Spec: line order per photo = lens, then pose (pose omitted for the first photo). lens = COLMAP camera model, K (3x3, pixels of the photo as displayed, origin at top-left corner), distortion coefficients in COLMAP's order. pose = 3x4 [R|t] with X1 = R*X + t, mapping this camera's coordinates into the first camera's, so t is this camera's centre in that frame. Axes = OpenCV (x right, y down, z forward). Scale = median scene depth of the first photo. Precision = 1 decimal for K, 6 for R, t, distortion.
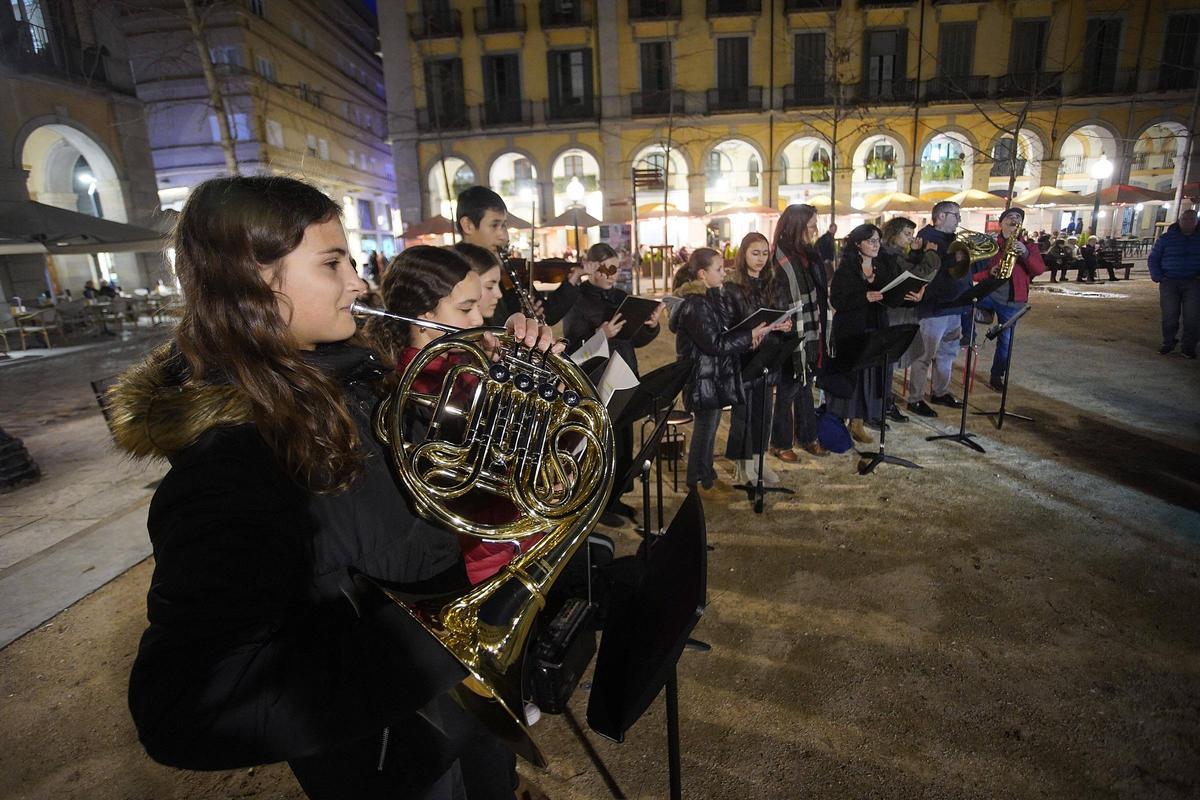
lens RADIAL K [[612.3, 0, 600.0], [0, 612.3, 400.0], [0, 0, 1]] dist [-0.066741, 0.028373]
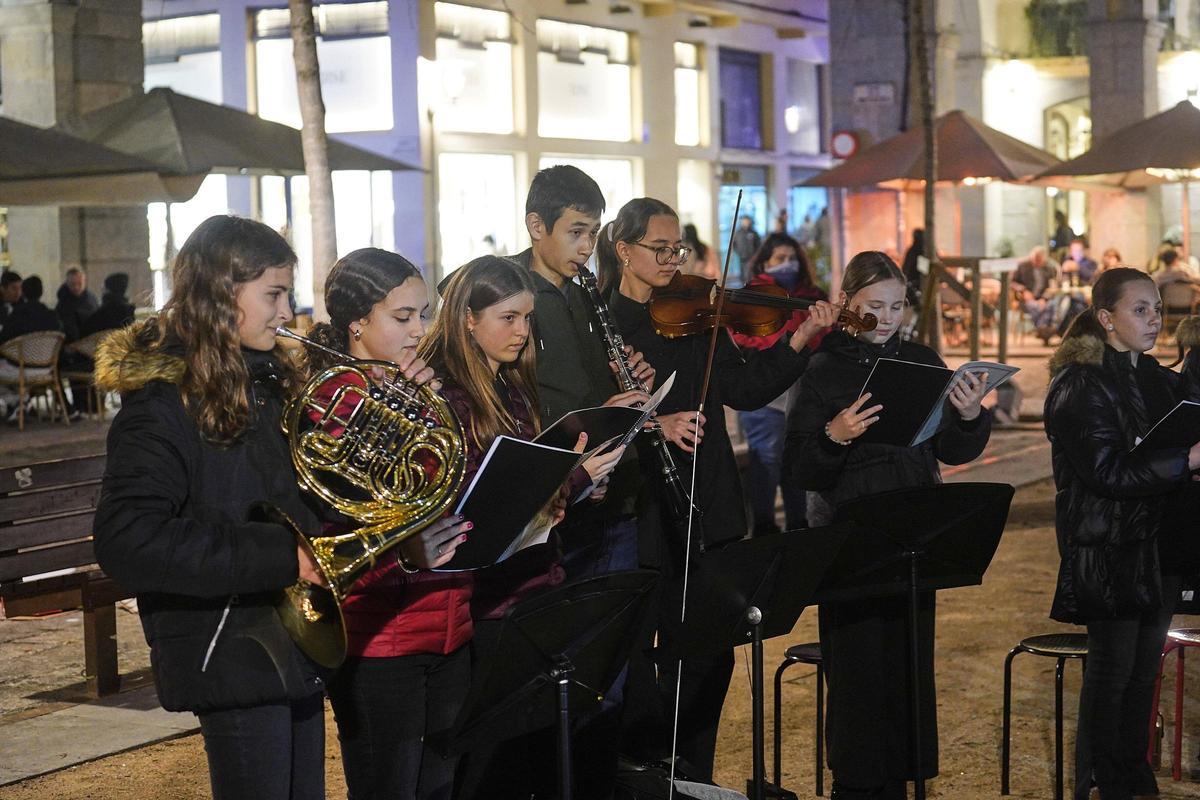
lens RADIAL K [[2417.0, 0, 602.6], [0, 2417.0, 497.8], [0, 0, 1]] dist [-0.015445, -0.163375]
pose [[0.909542, 0.072654, -0.409212, 0.071413], [-0.125390, 0.986692, -0.103519, 0.020259], [0.396246, 0.145466, 0.906548, -0.098693]]
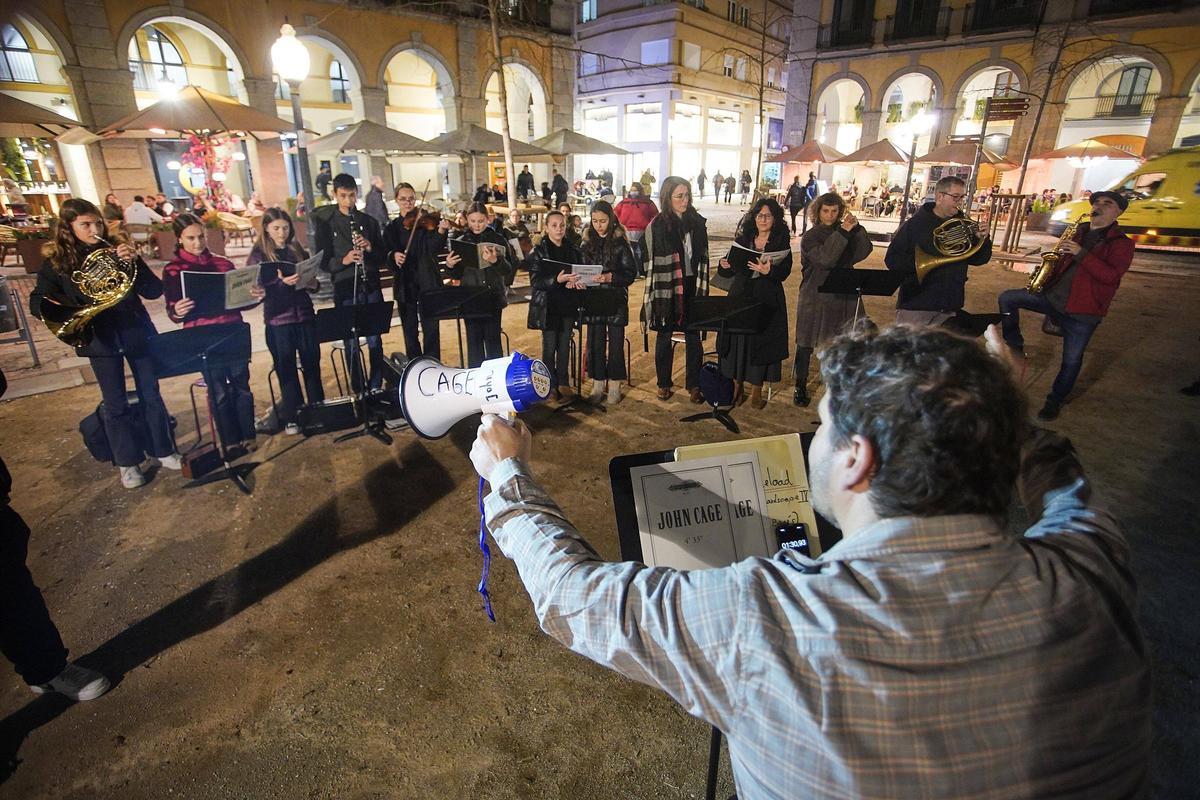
lens RADIAL K [[617.3, 0, 593.6], [0, 617.3, 400.4], [0, 0, 1]] dist [-0.063320, 0.030006]
pose [[0.766179, 0.273905, -0.581330, 0.146448], [-0.200917, 0.961367, 0.188164, -0.015174], [0.610411, -0.027368, 0.791612, -0.004150]]
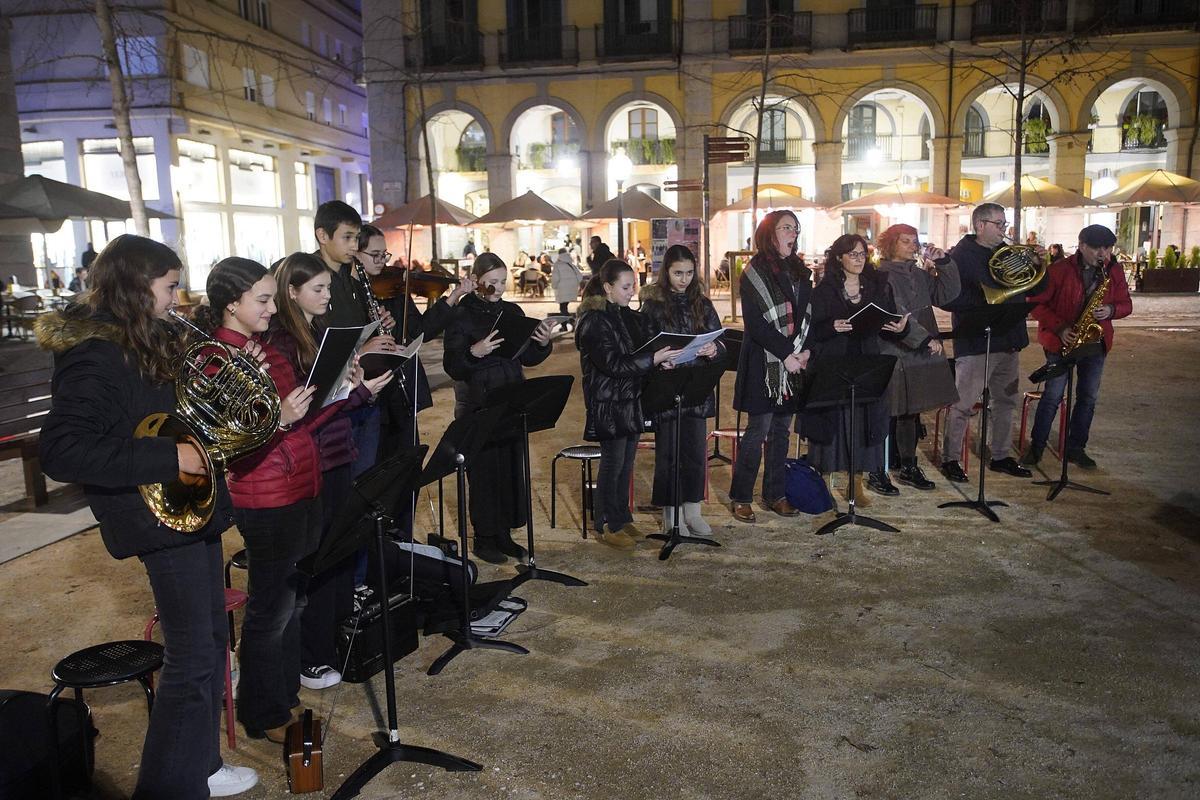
lens RADIAL K [[1018.0, 0, 596.2], [0, 1018.0, 413.1], [0, 0, 1]] dist [-0.014199, 0.054959]
pose [[0.993729, 0.042414, -0.103457, 0.040383], [-0.051025, 0.995320, -0.082059, 0.013201], [0.099492, 0.086823, 0.991243, -0.062287]]
